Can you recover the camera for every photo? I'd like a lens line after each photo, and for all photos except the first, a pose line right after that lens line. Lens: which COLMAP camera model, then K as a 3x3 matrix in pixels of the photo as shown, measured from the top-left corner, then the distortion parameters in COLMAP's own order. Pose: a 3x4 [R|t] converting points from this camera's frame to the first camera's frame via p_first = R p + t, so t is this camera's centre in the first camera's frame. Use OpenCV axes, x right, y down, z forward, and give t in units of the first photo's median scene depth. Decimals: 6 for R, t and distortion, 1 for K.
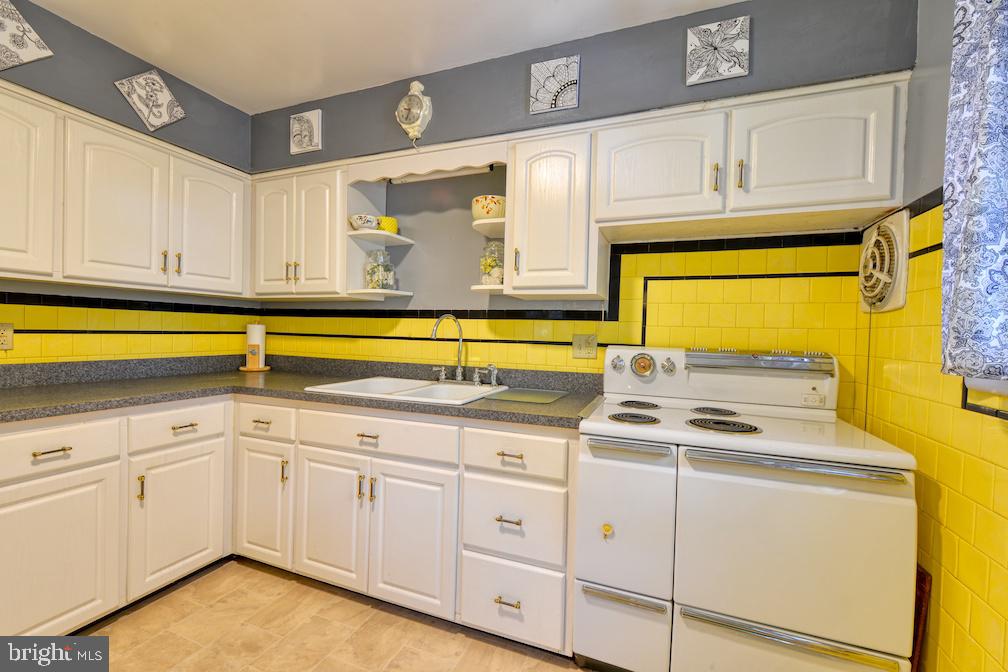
lens RADIAL K [[415.6, 0, 504.1], [0, 415.6, 338.8], [0, 0, 1]] dist [-0.001965, -0.000417]
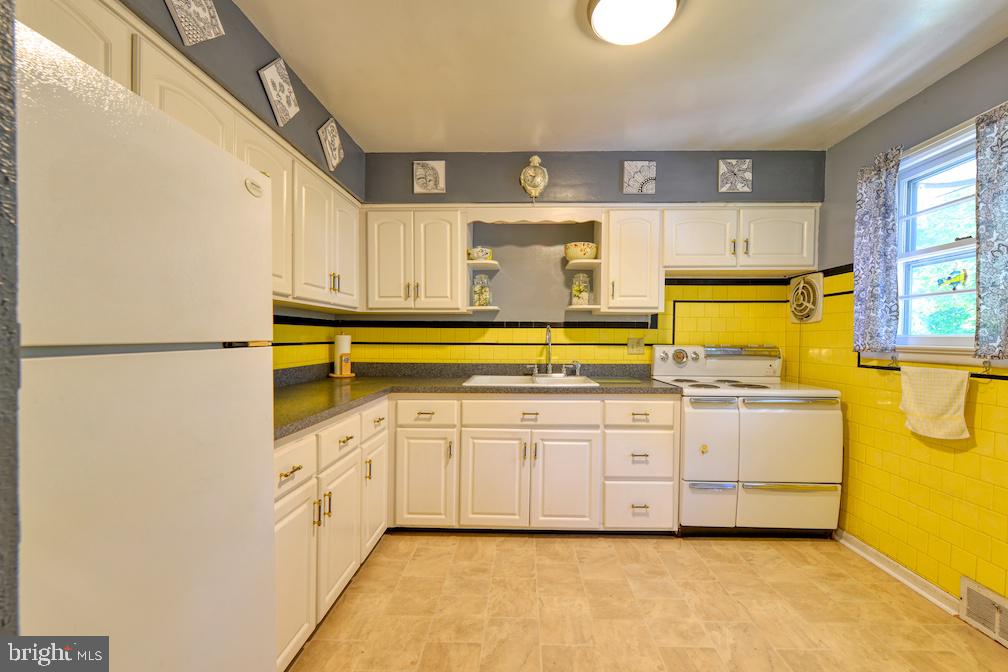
lens RADIAL K [[422.9, 0, 506.6], [0, 422.9, 346.1], [0, 0, 1]] dist [0.001290, 0.000099]
pose [[0.940867, -0.026409, 0.337746, -0.788425], [0.024083, 0.999649, 0.011074, -0.010273], [-0.337920, -0.002285, 0.941172, -0.280621]]
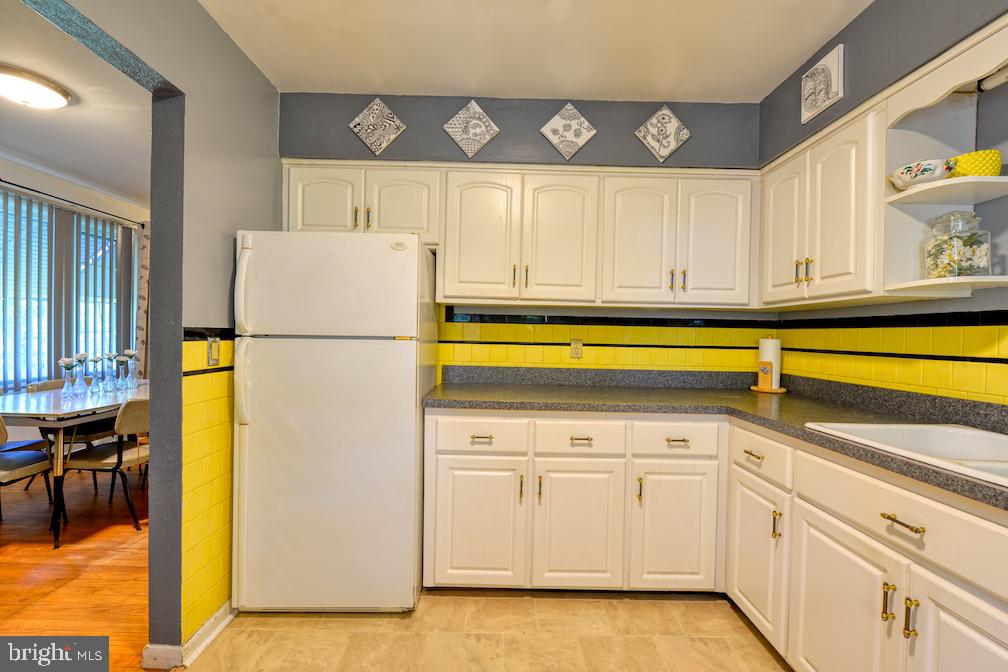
lens RADIAL K [[422.0, 0, 503.4], [0, 422.0, 338.4], [0, 0, 1]] dist [-0.000783, -0.000255]
pose [[0.374801, -0.008415, -0.927067, 0.019411], [-0.027065, 0.999433, -0.020014, -0.003489], [0.926710, 0.032593, 0.374361, 0.208481]]
